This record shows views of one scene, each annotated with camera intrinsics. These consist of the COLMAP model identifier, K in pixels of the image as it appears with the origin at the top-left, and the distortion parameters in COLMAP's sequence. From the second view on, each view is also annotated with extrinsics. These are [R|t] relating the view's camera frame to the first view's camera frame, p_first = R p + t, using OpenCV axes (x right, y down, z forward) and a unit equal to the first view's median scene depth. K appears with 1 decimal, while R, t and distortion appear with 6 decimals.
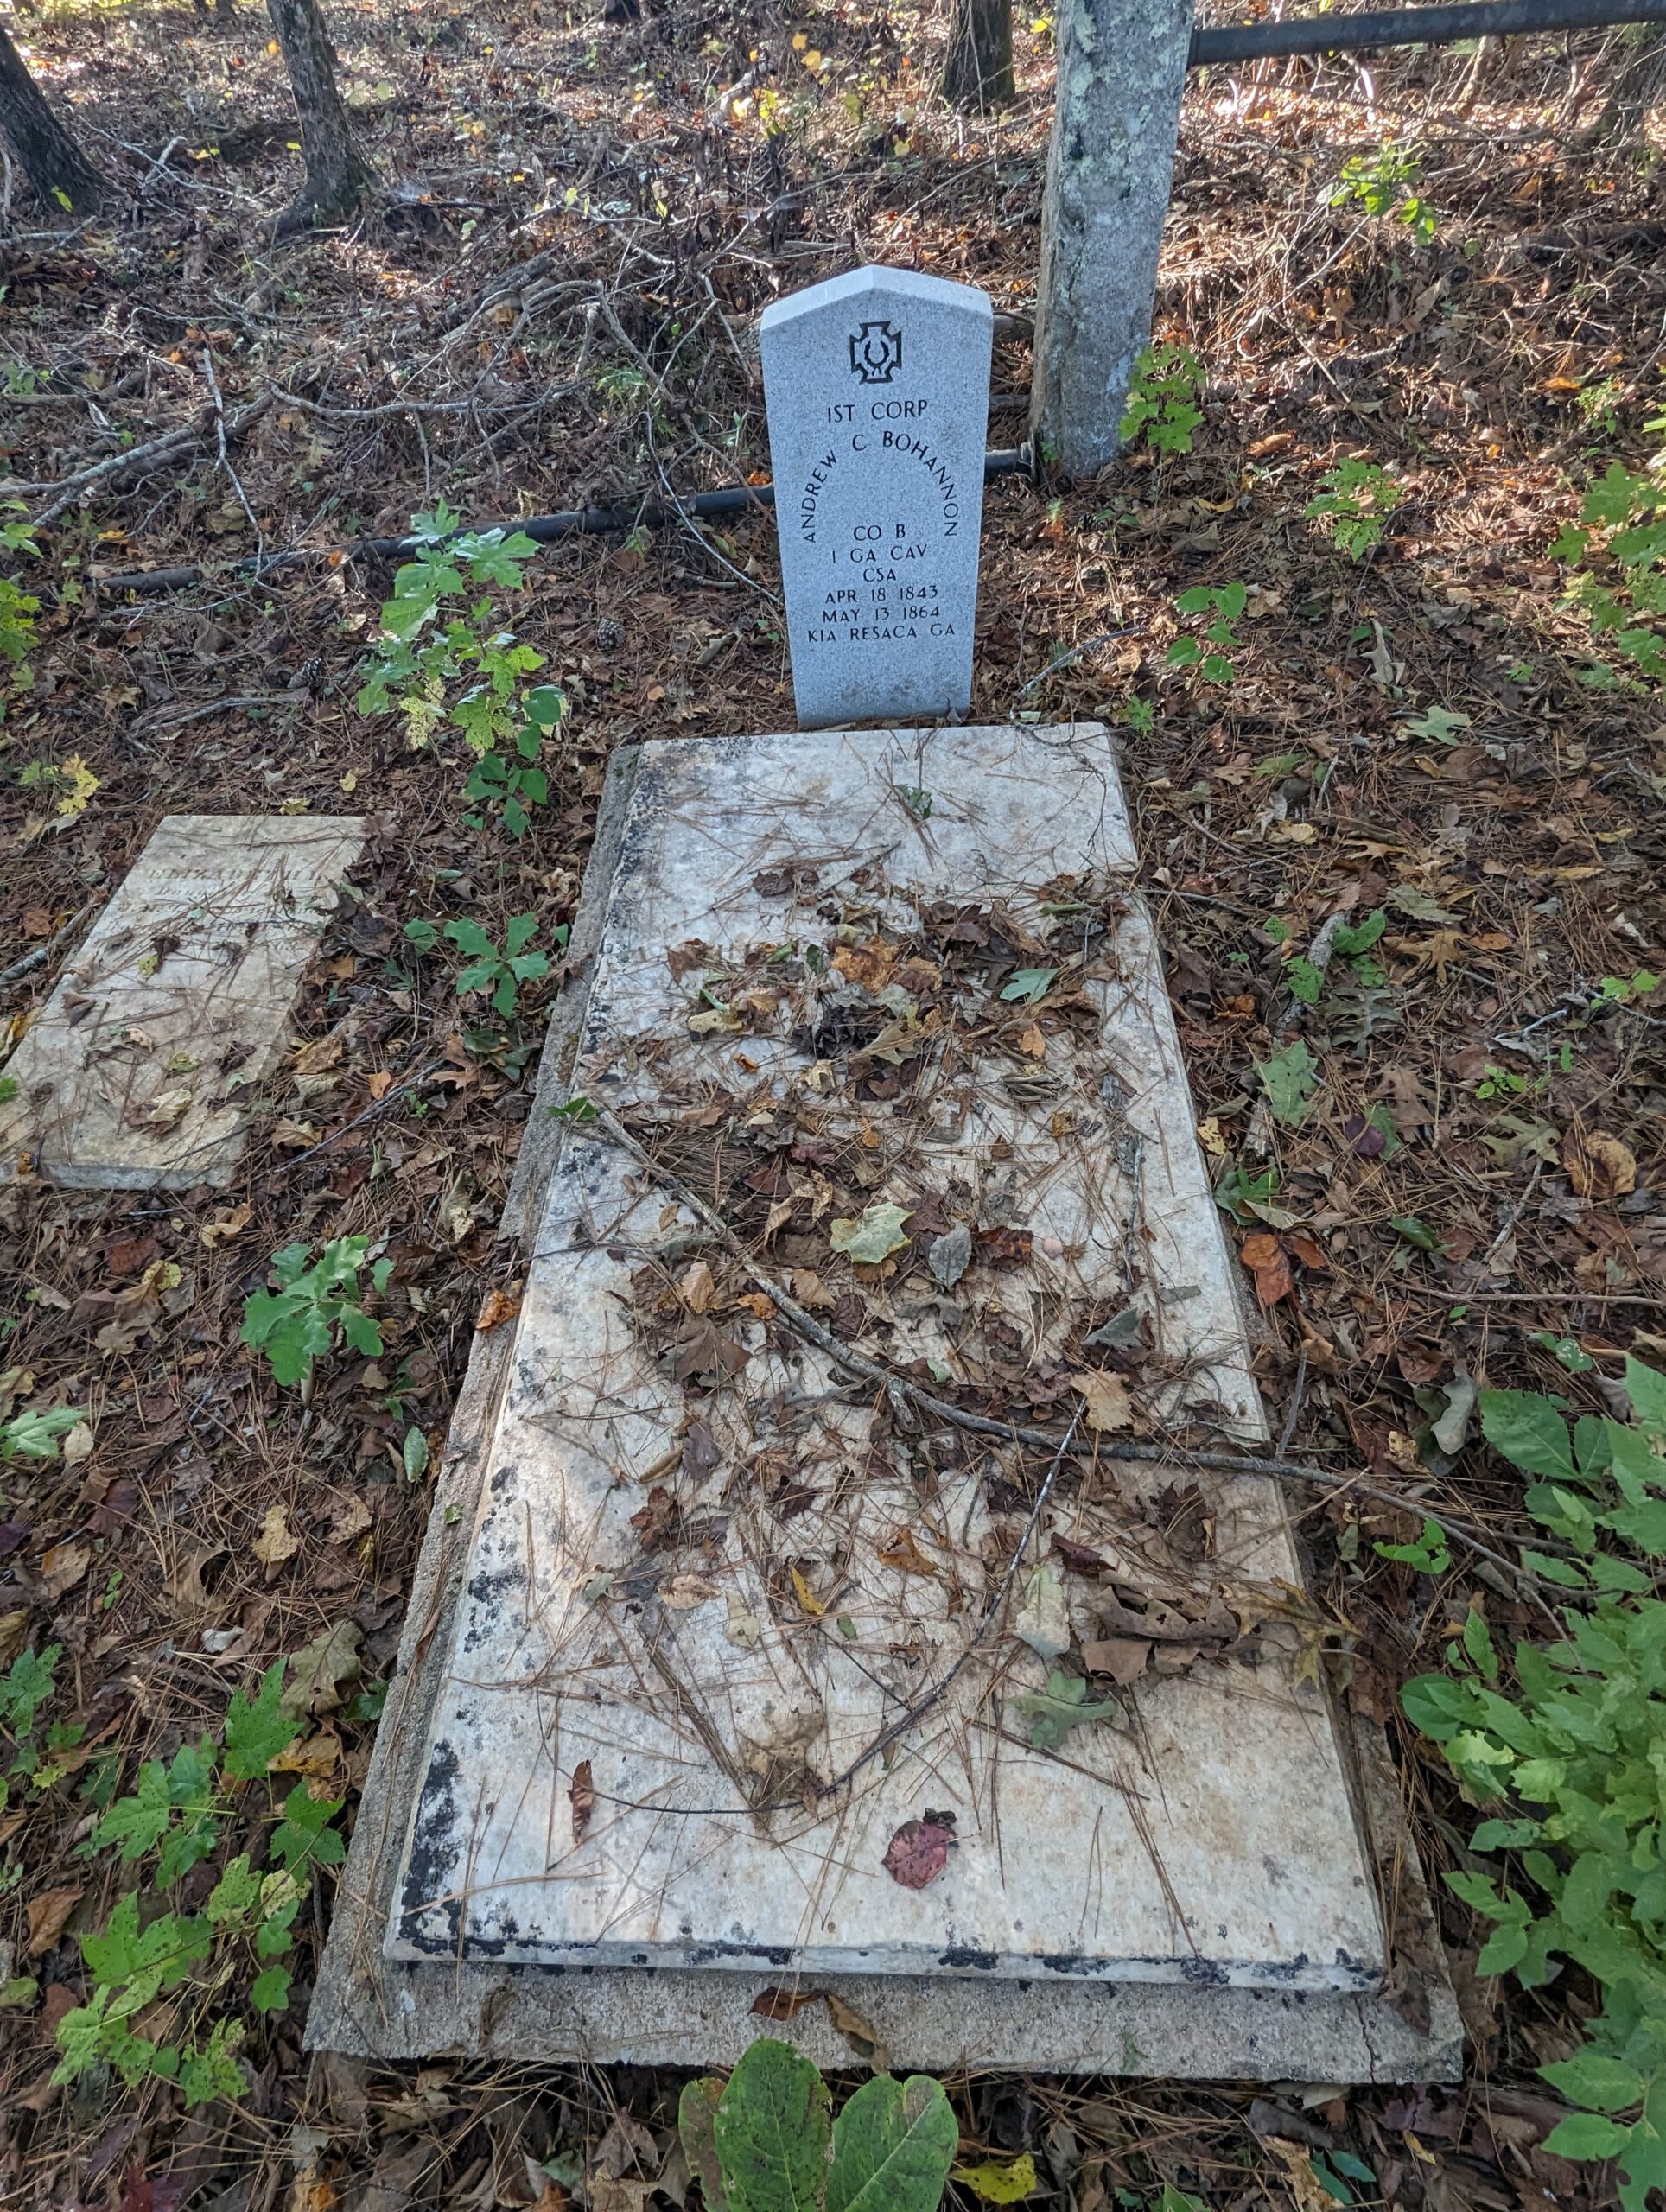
lens RADIAL K [[1001.6, 0, 833.0], [0, 1001.6, 1106.0], [0, 0, 1]] dist [0.008566, -0.002951]
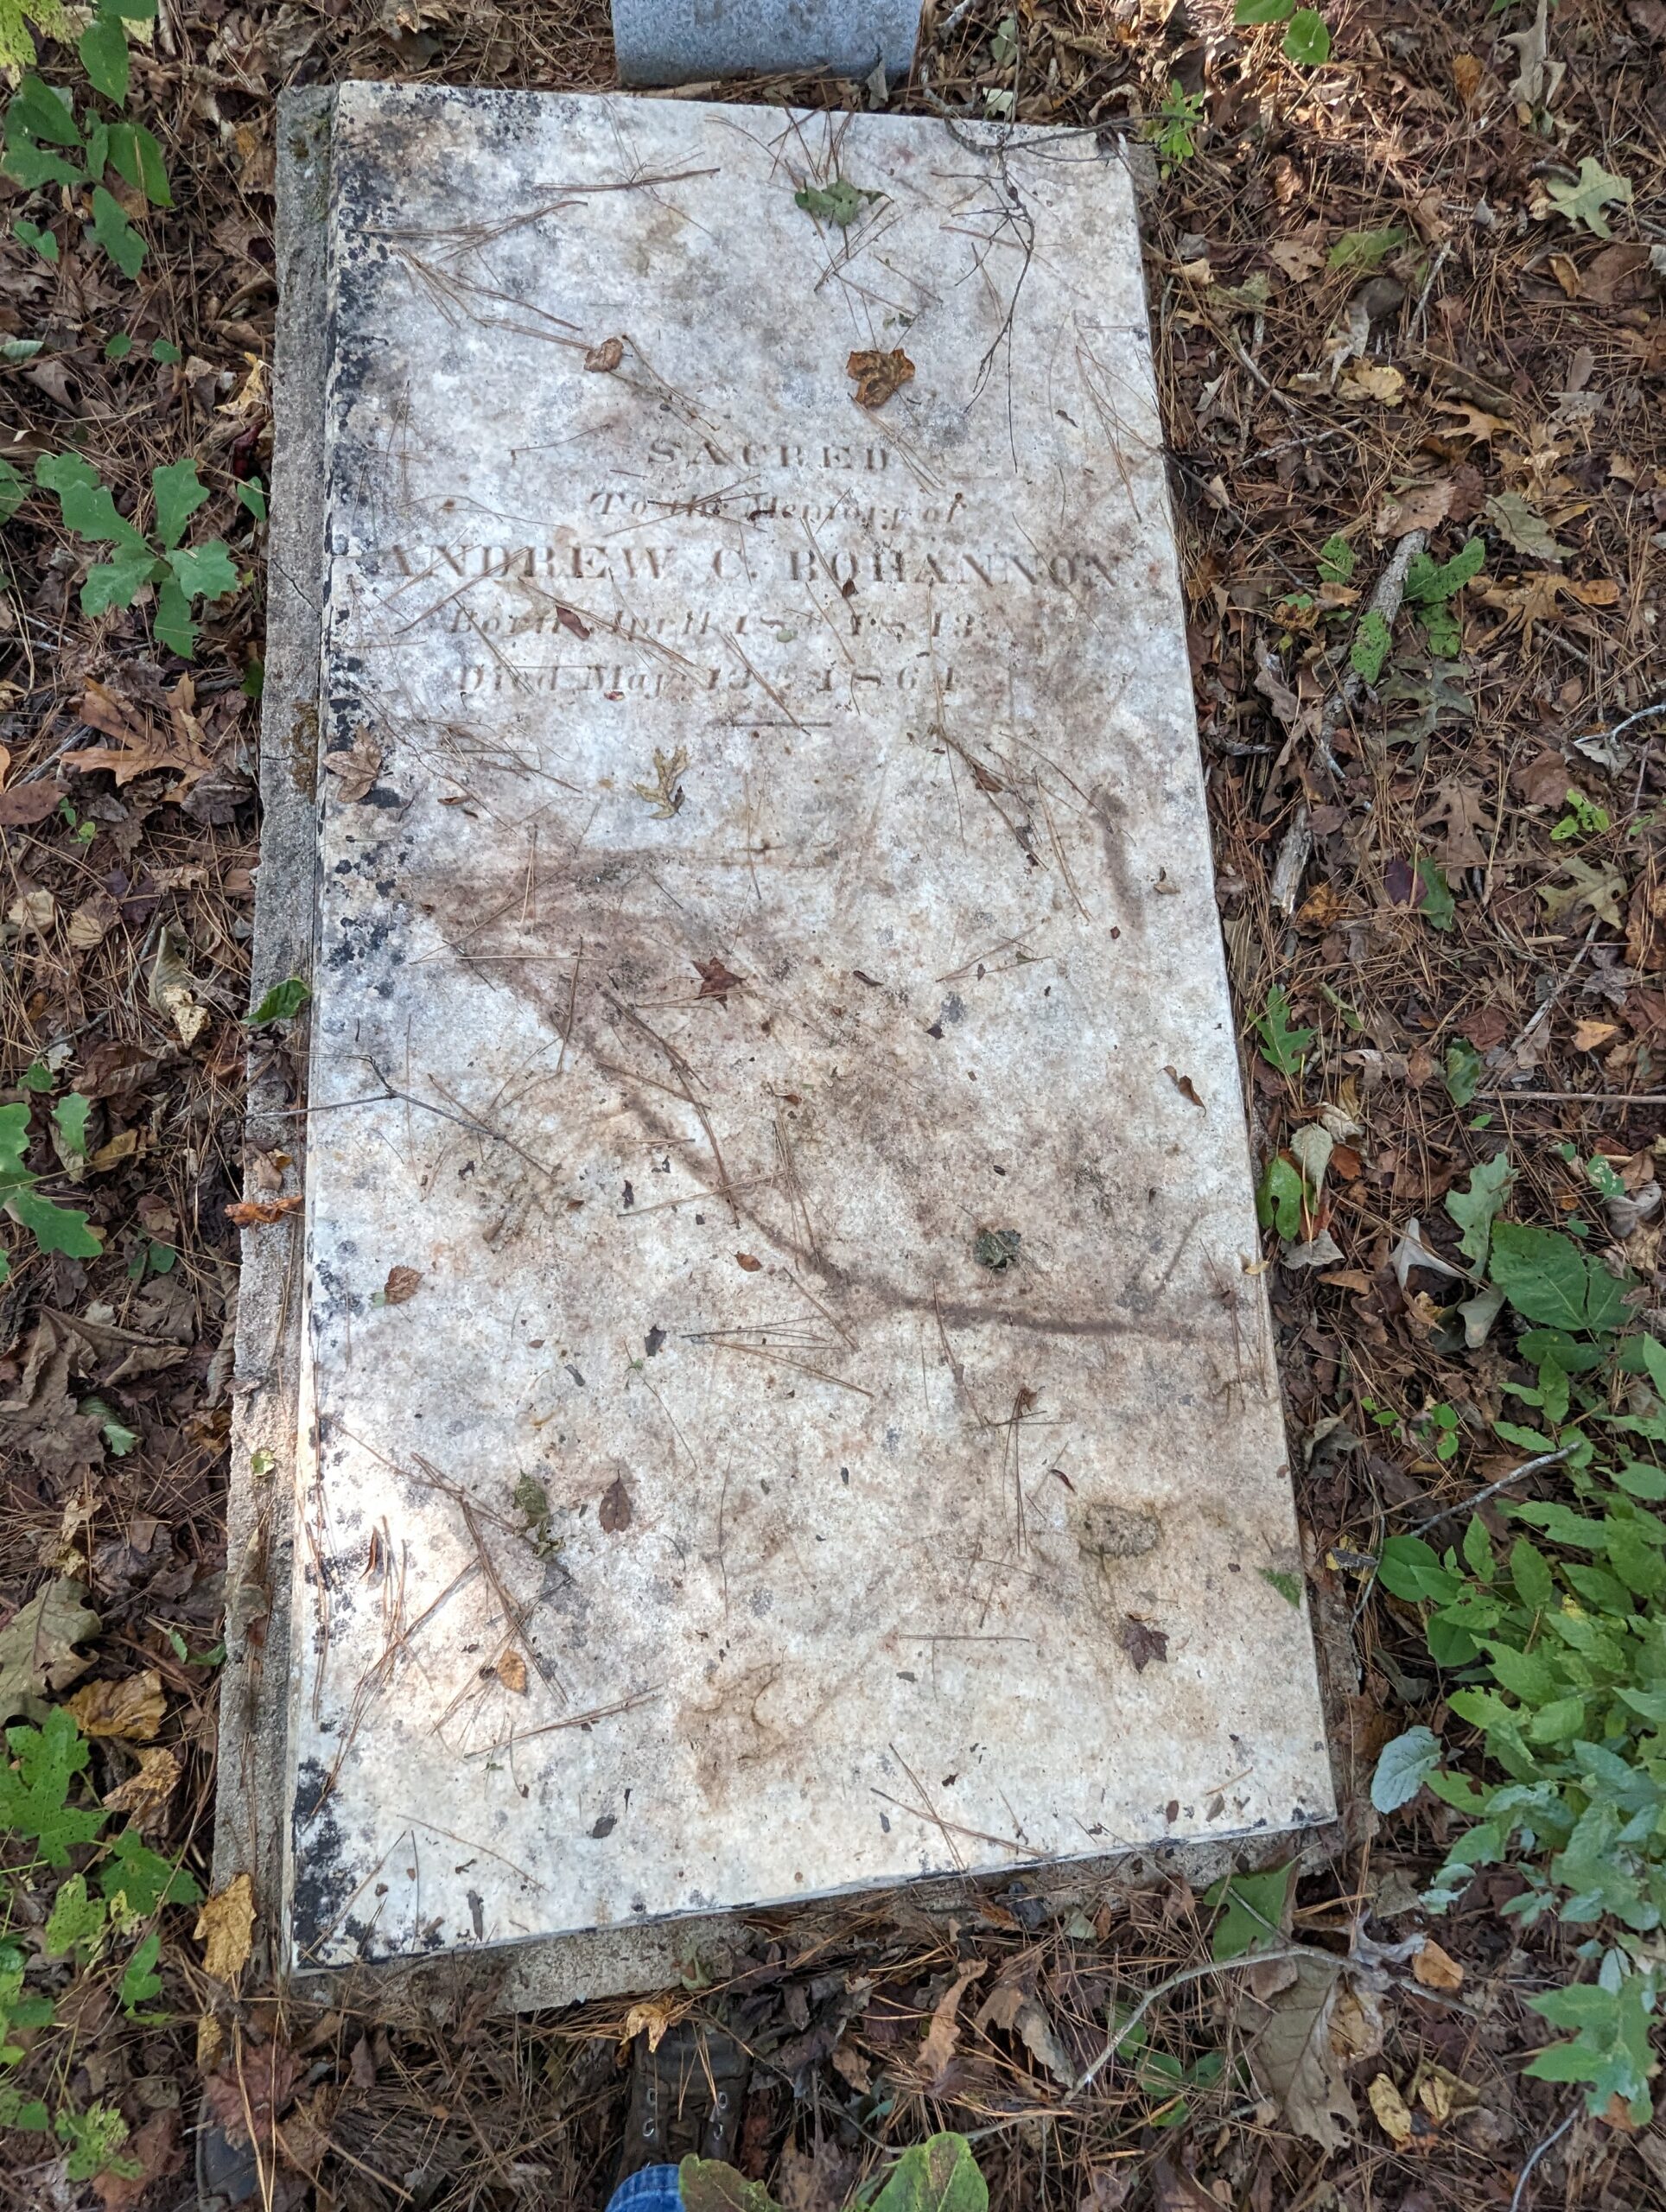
lens RADIAL K [[1001.6, 0, 833.0], [0, 1001.6, 1106.0], [0, 0, 1]] dist [0.008566, -0.002951]
pose [[0.984313, -0.049798, 0.169260, -0.052680], [-0.028643, 0.901513, 0.431804, -0.128624], [-0.174093, -0.429878, 0.885944, 0.275192]]
